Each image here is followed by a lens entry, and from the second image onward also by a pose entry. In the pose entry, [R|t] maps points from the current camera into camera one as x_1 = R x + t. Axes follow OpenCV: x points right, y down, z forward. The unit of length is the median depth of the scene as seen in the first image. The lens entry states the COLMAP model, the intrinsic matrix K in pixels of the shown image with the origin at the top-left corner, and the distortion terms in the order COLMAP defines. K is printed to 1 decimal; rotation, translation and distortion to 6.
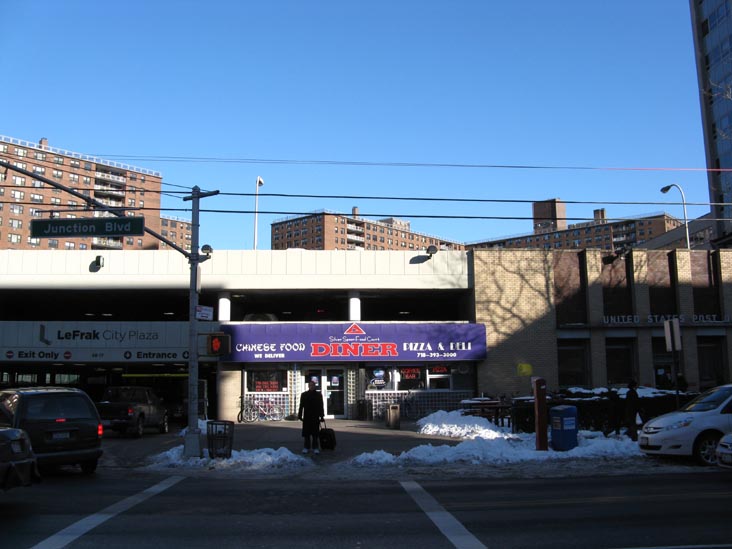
lens RADIAL K [[746.3, 0, 366.0], [0, 746.3, 274.5], [0, 0, 1]] dist [-0.158732, -0.000607]
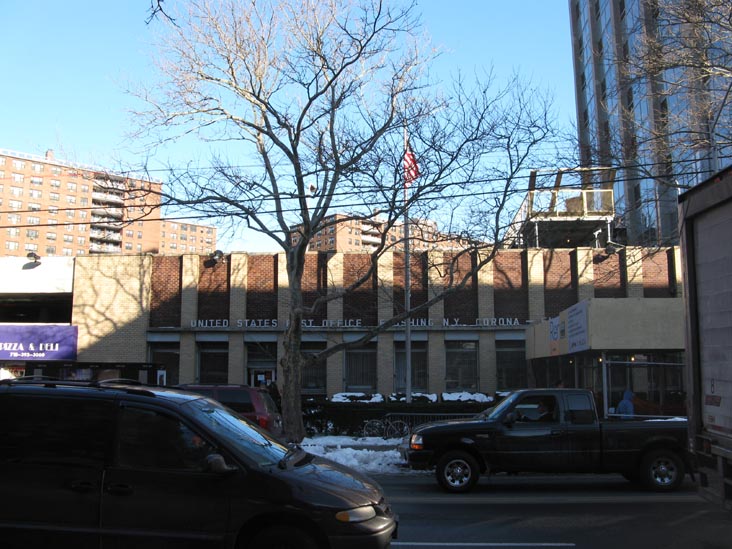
lens RADIAL K [[746.3, 0, 366.0], [0, 746.3, 274.5], [0, 0, 1]] dist [-0.158732, -0.000607]
pose [[0.992473, -0.009607, -0.122086, 0.681145], [0.009539, 0.999954, -0.001147, -0.001955], [0.122092, -0.000026, 0.992519, 0.026942]]
